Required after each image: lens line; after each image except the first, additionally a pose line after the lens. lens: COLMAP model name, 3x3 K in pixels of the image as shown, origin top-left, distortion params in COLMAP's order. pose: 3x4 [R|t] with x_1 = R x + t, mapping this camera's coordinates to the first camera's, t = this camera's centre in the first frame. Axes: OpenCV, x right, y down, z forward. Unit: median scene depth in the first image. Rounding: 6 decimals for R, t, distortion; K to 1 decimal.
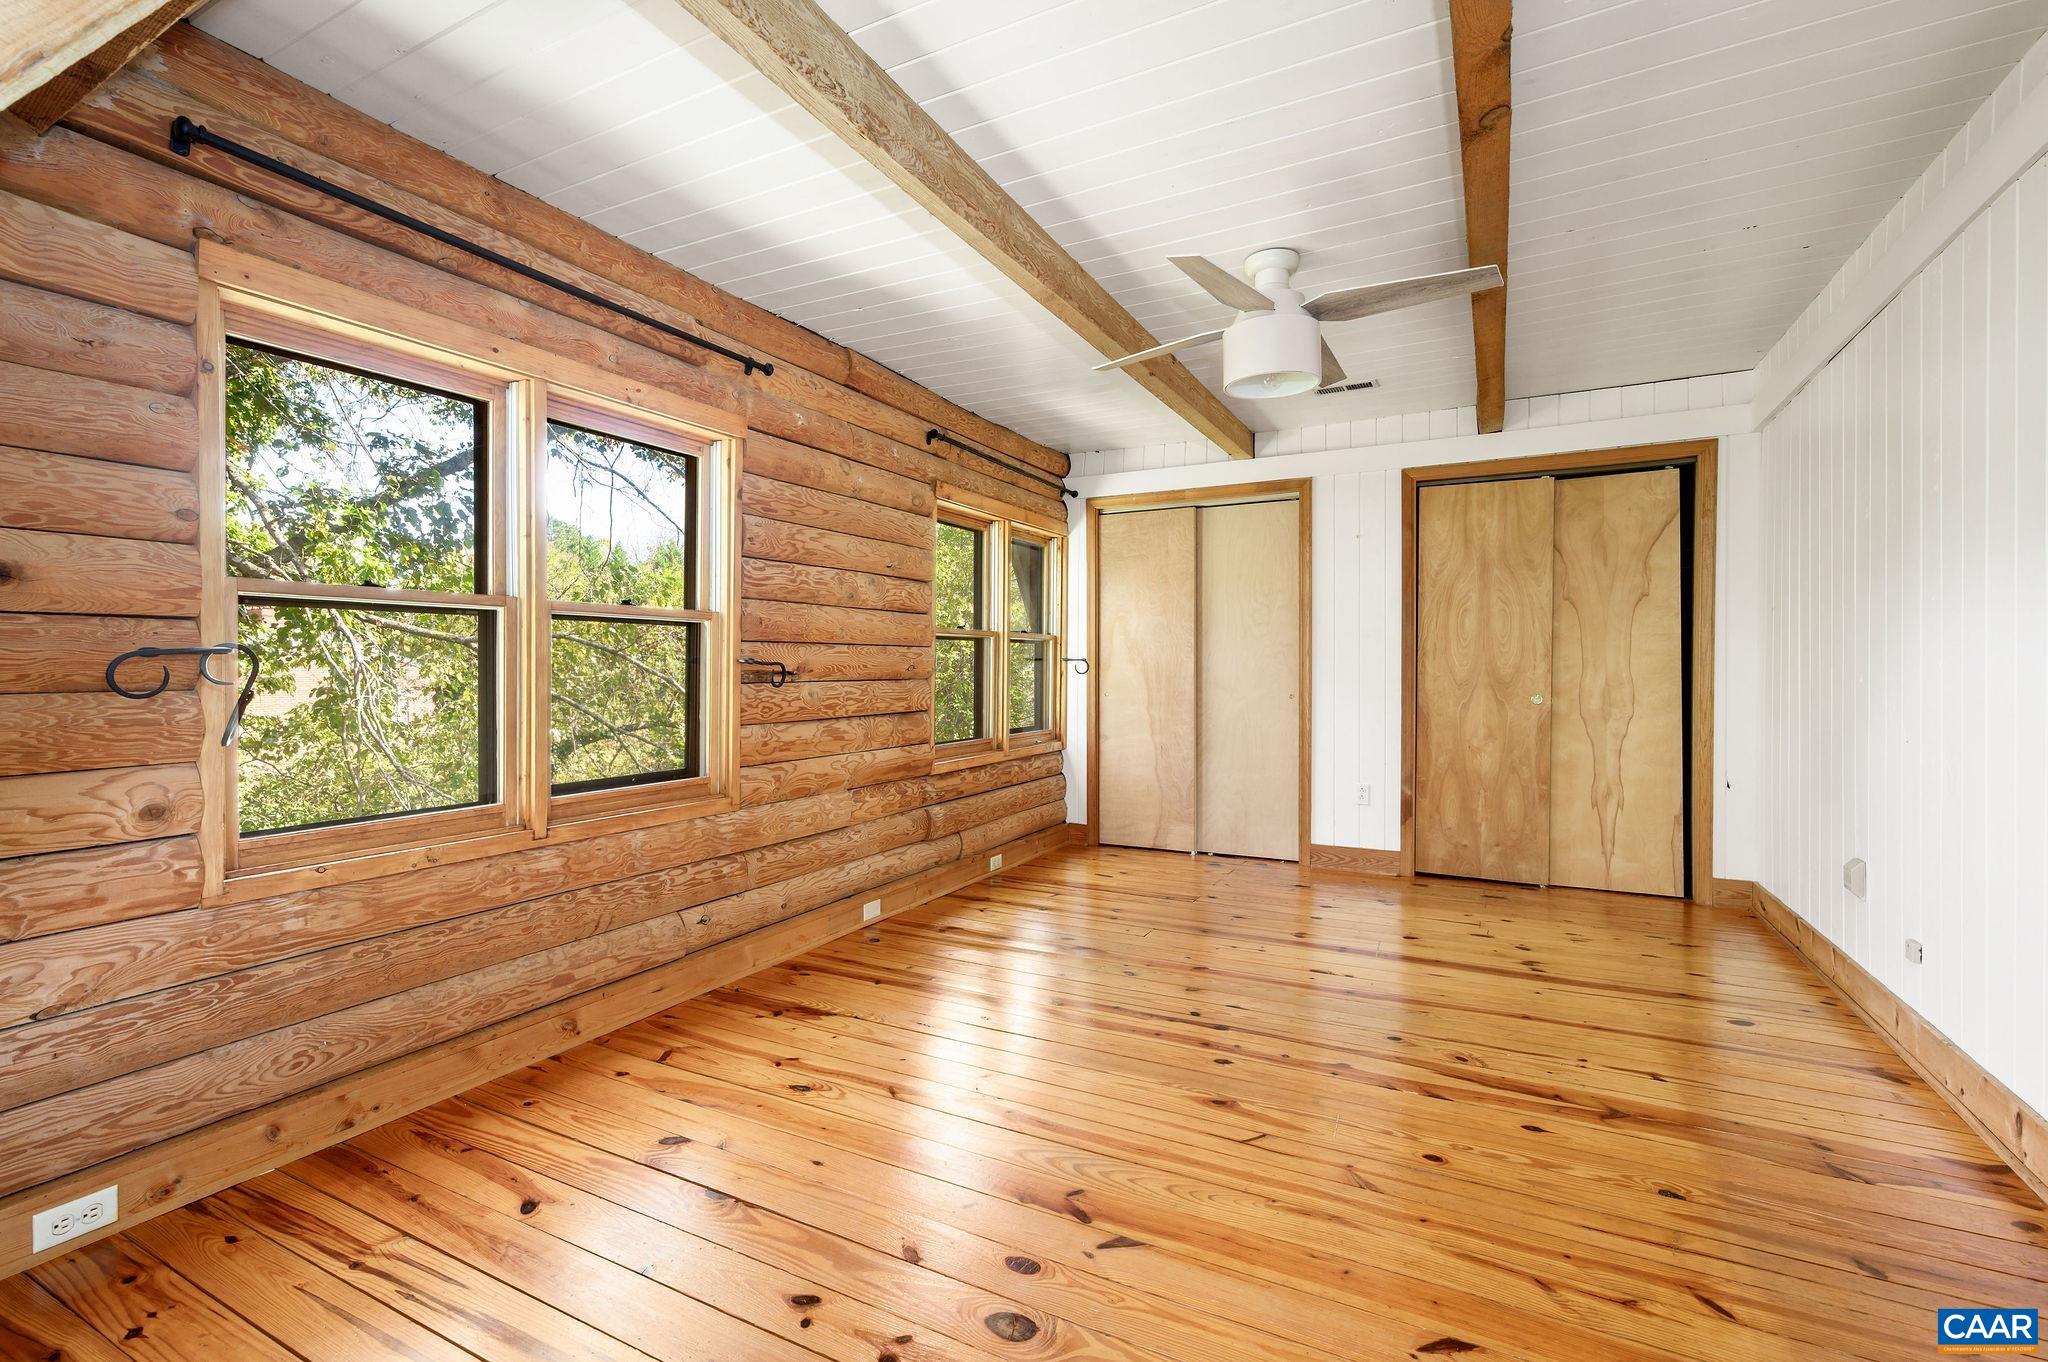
lens RADIAL K [[894.8, 0, 1029.4], [0, 894.8, 671.7], [0, 0, 1]] dist [0.000330, -0.000033]
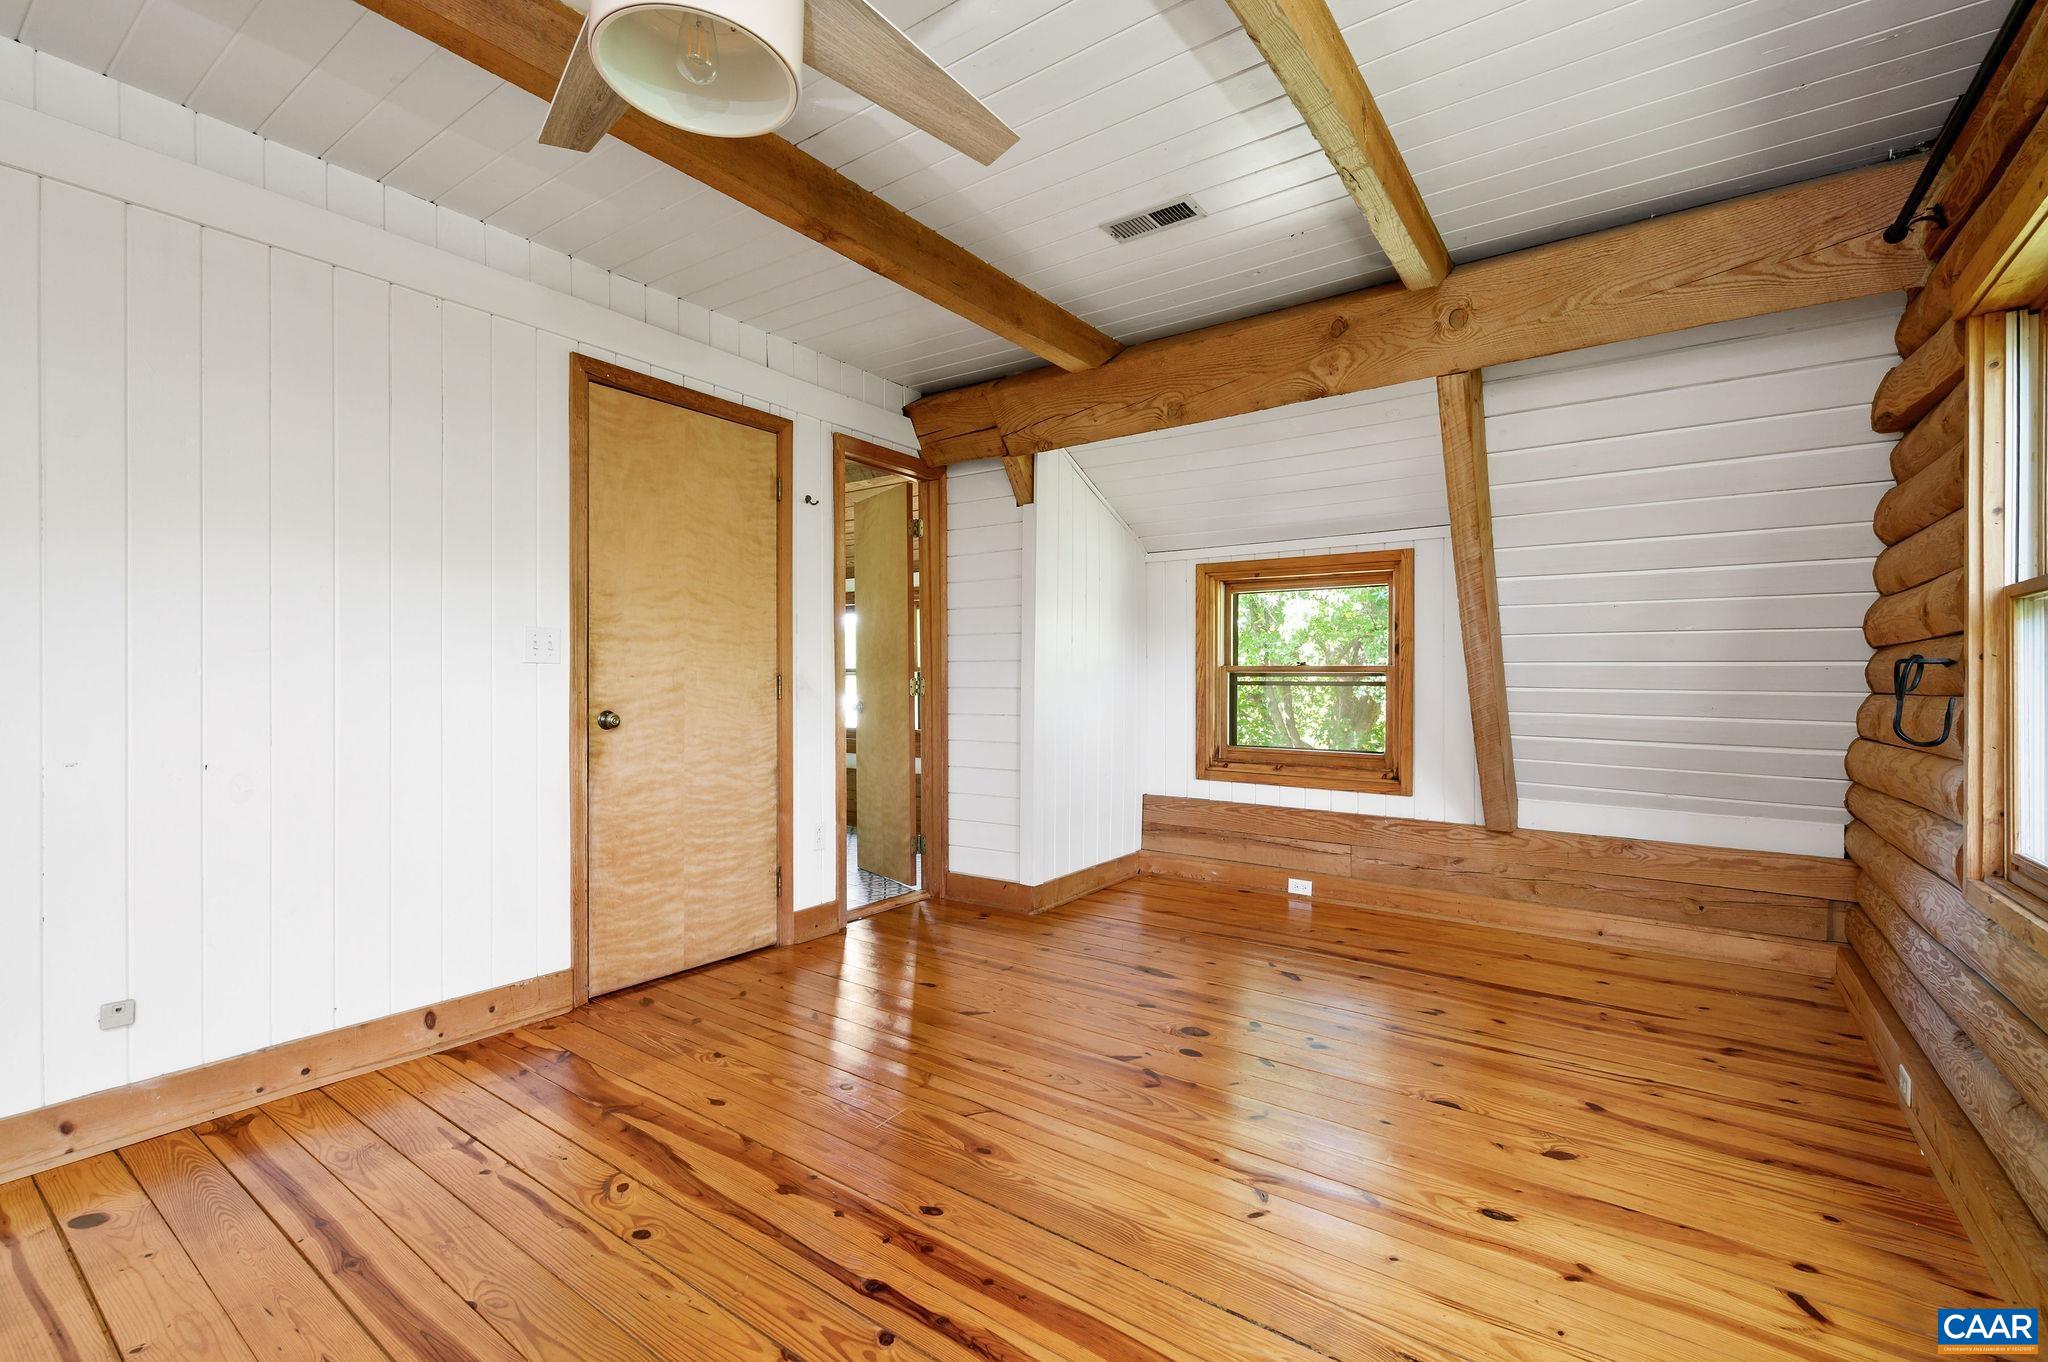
lens RADIAL K [[894.8, 0, 1020.4], [0, 894.8, 681.7], [0, 0, 1]] dist [0.000330, -0.000033]
pose [[-0.988937, -0.002293, 0.148321, 0.039178], [-0.001155, 0.999969, 0.007758, -0.004185], [-0.148335, 0.007501, -0.988909, 1.826639]]
